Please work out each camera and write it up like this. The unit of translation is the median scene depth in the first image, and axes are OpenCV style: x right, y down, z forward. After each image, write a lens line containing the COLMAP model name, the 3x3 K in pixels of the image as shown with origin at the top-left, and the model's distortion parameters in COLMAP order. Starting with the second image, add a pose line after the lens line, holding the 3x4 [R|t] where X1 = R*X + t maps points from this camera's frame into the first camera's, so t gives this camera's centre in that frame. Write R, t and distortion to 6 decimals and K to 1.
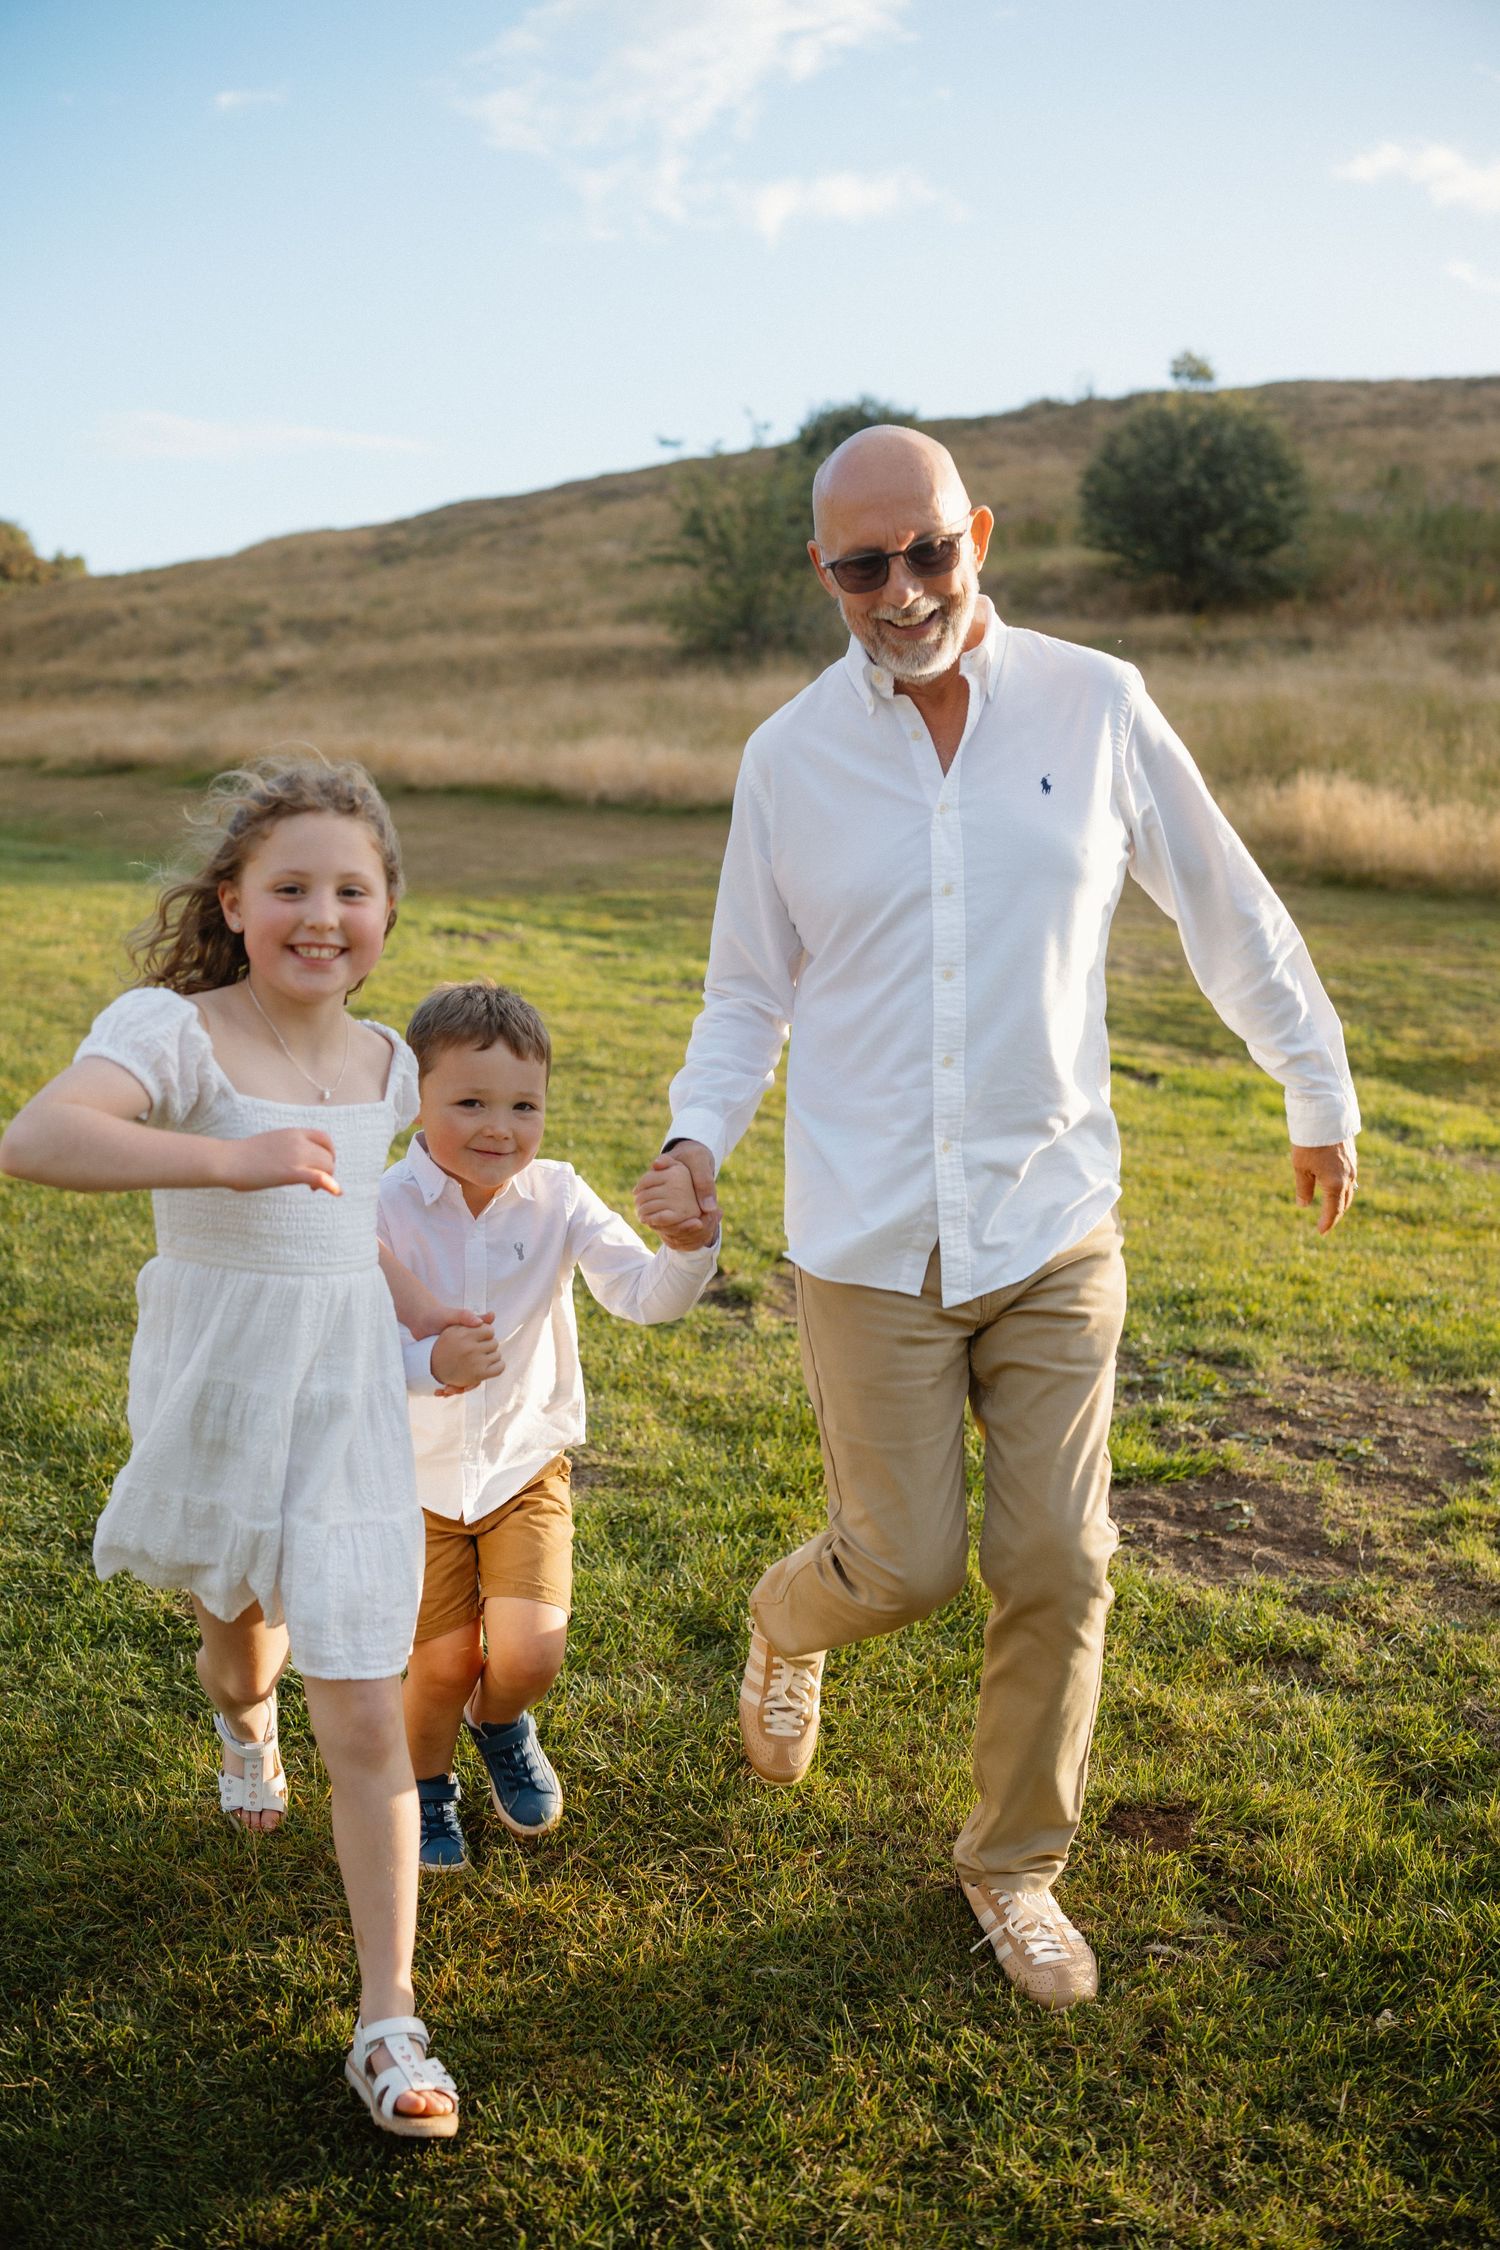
lens RADIAL K [[2286.7, 0, 750.0], [0, 2286.7, 1125.0], [0, 0, 1]] dist [-0.236558, -0.002355]
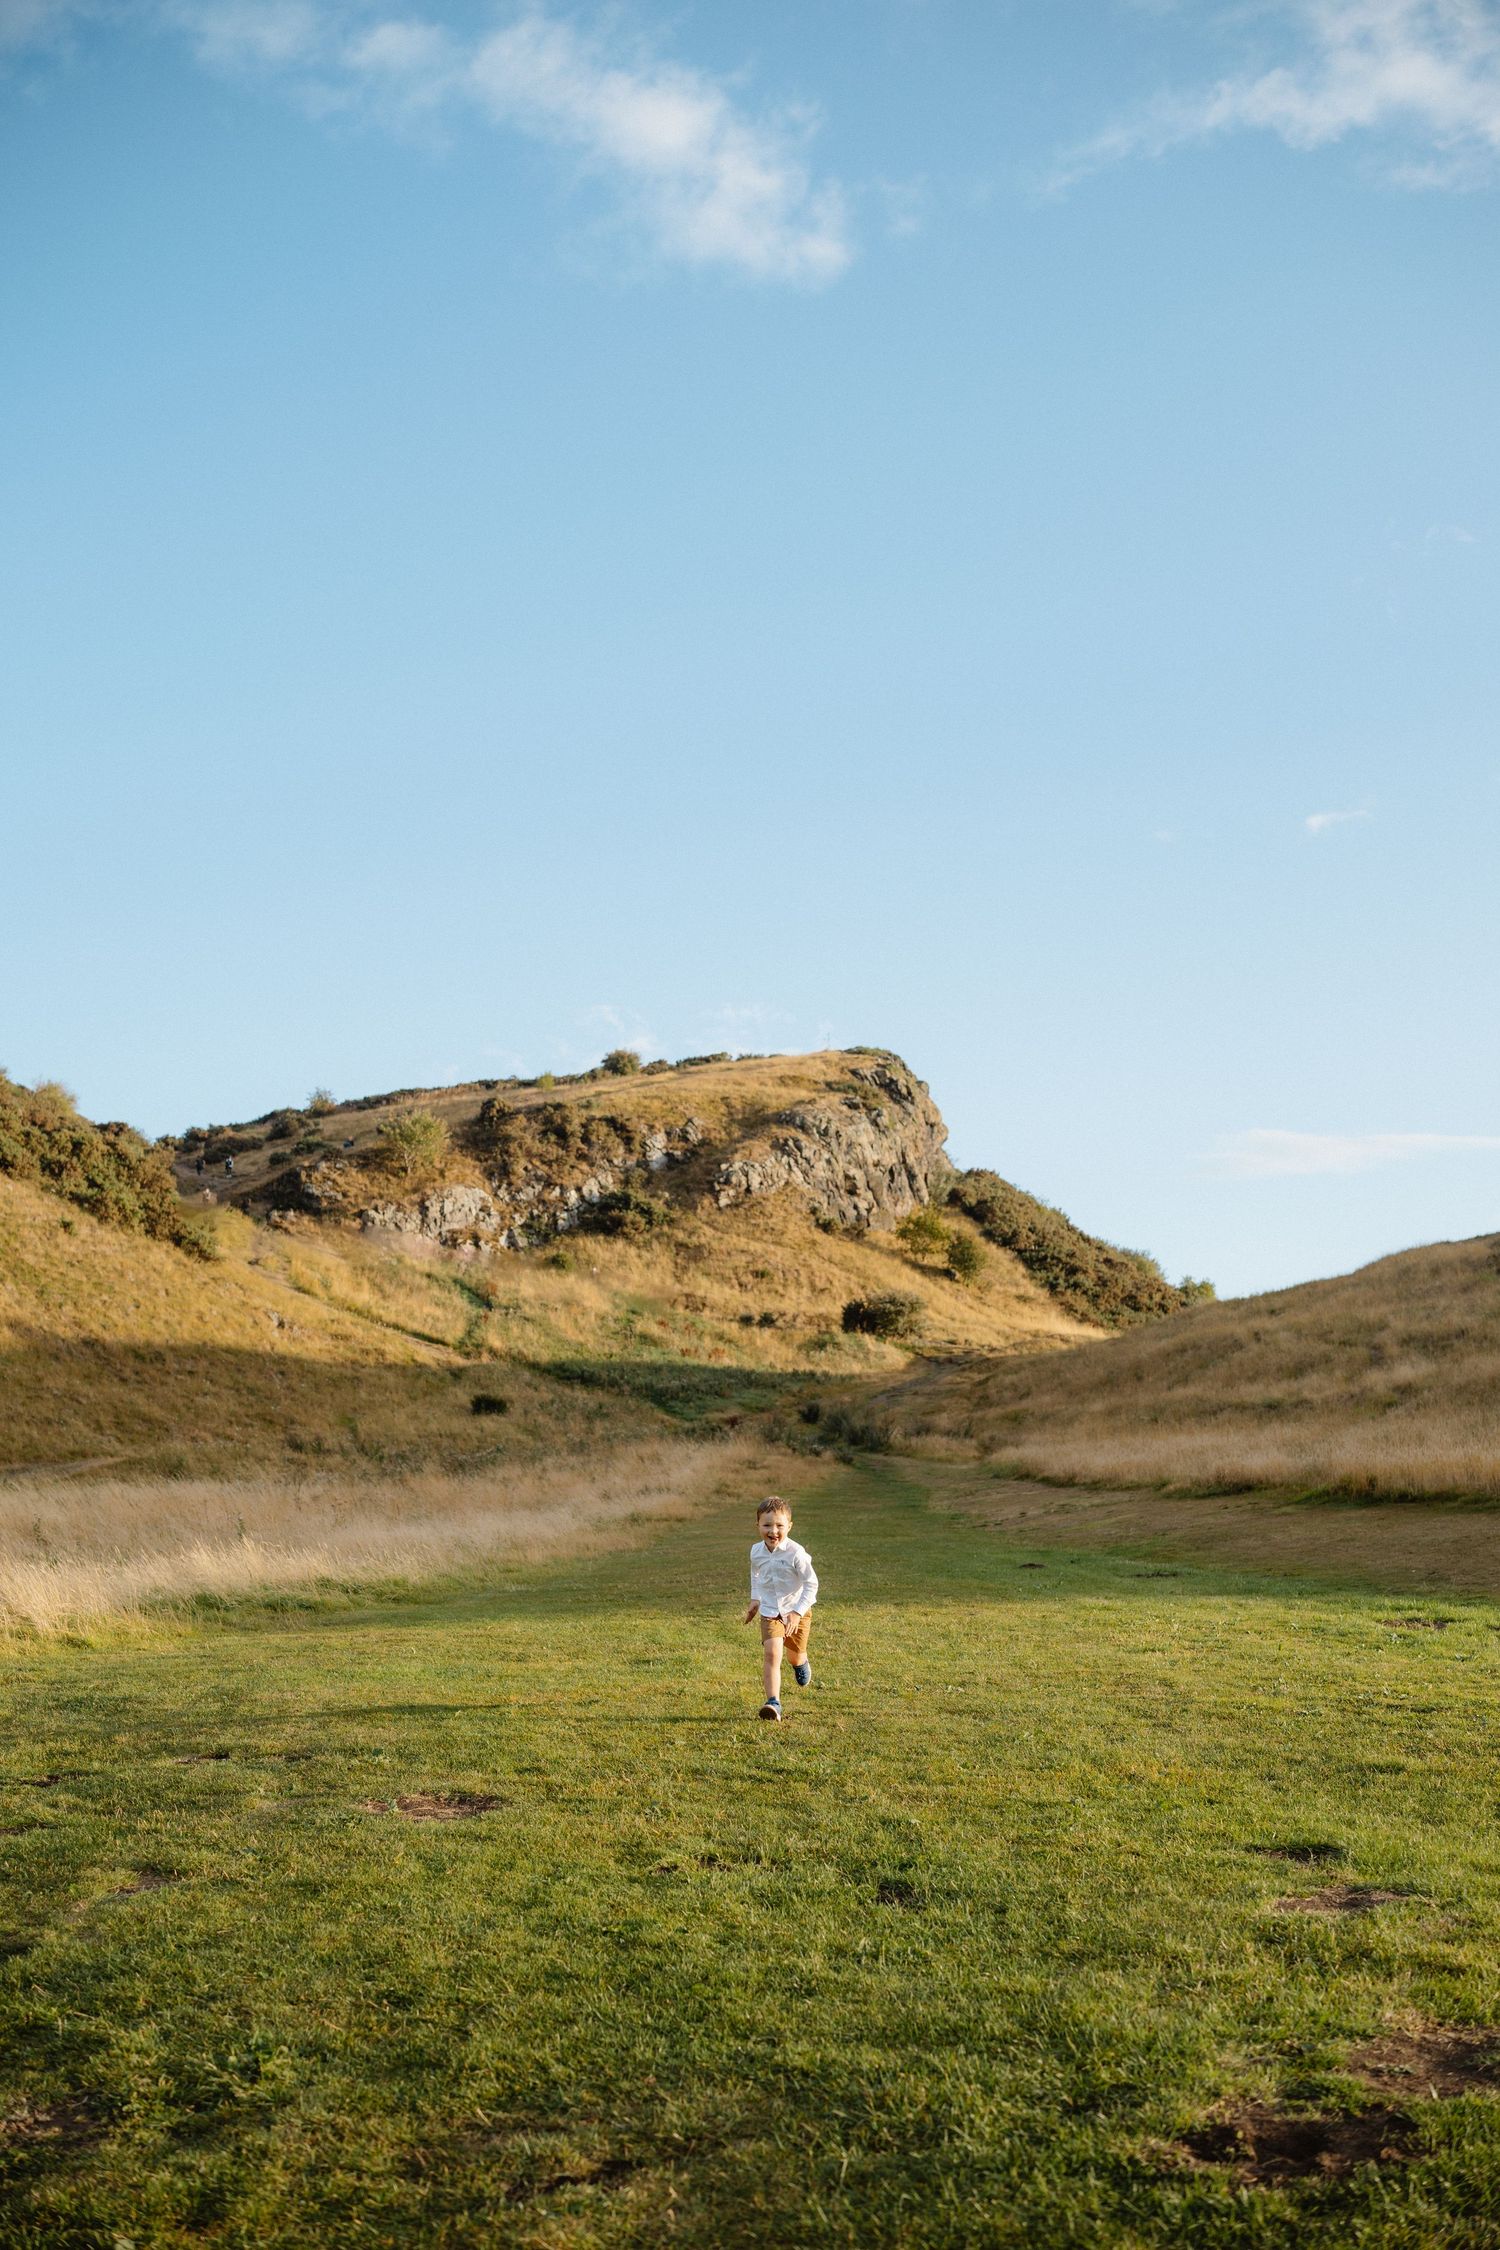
lens RADIAL K [[2282.6, 0, 750.0], [0, 2282.6, 1125.0], [0, 0, 1]] dist [-0.200717, 0.021736]
pose [[0.879352, -0.109656, -0.463373, 0.016964], [-0.040627, 0.952297, -0.302457, 0.004484], [0.474435, 0.284792, 0.832949, -0.026449]]
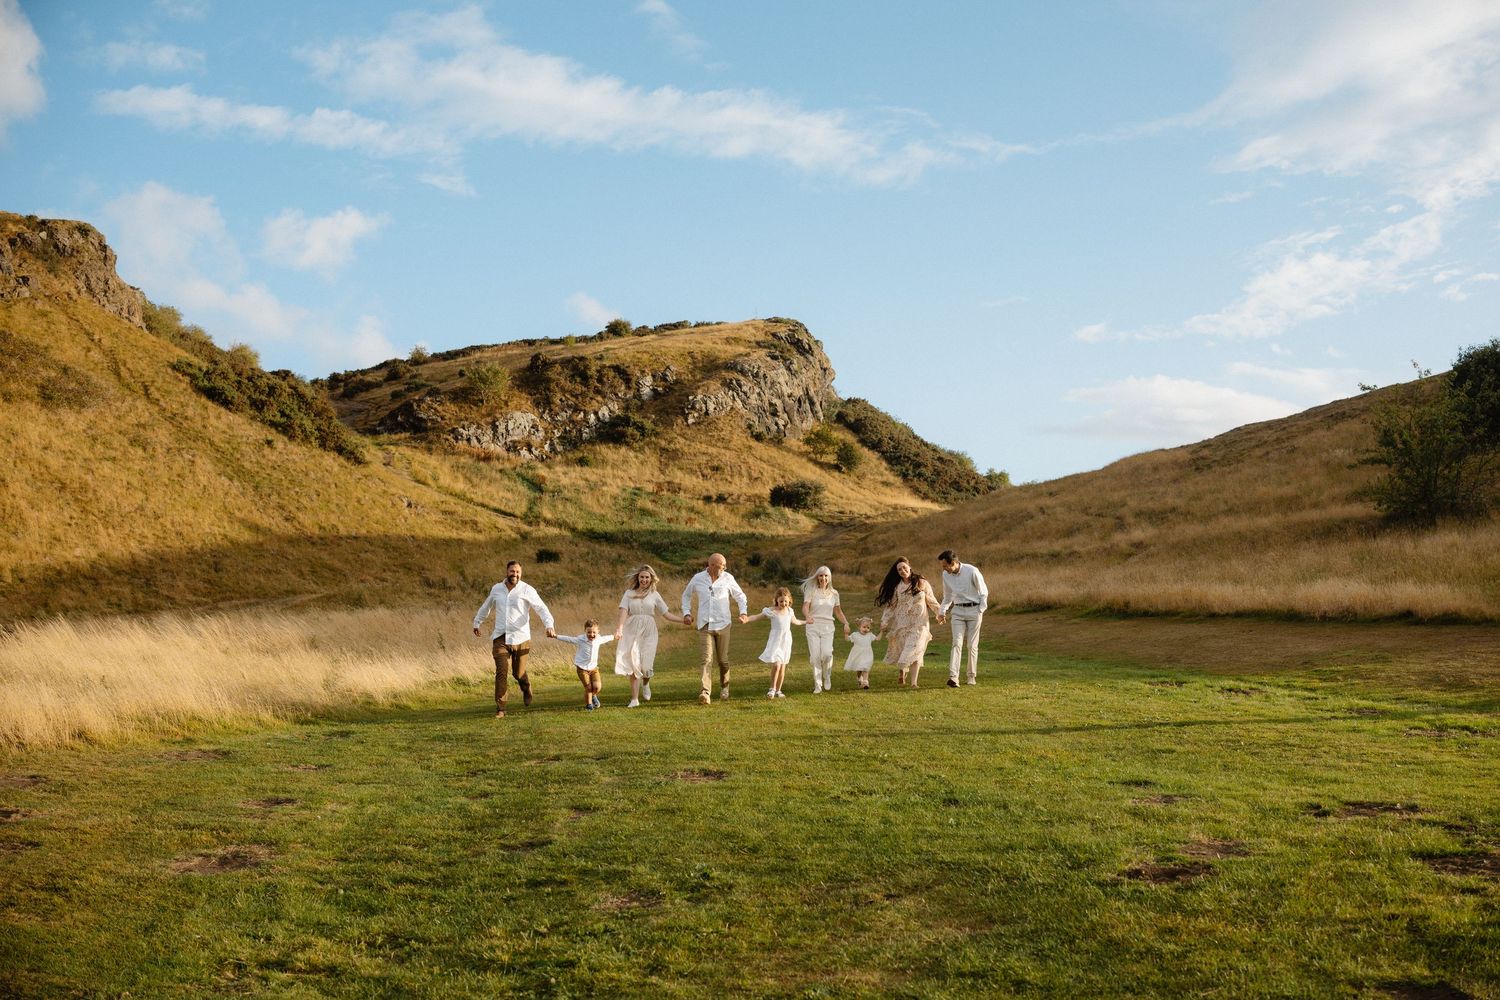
lens RADIAL K [[1569.5, 0, 750.0], [0, 1569.5, 500.0], [0, 0, 1]] dist [-0.206120, -0.011102]
pose [[0.900240, -0.071591, -0.429468, 0.024884], [-0.025684, 0.975939, -0.216525, 0.017363], [0.434636, 0.205955, 0.876741, -0.118579]]
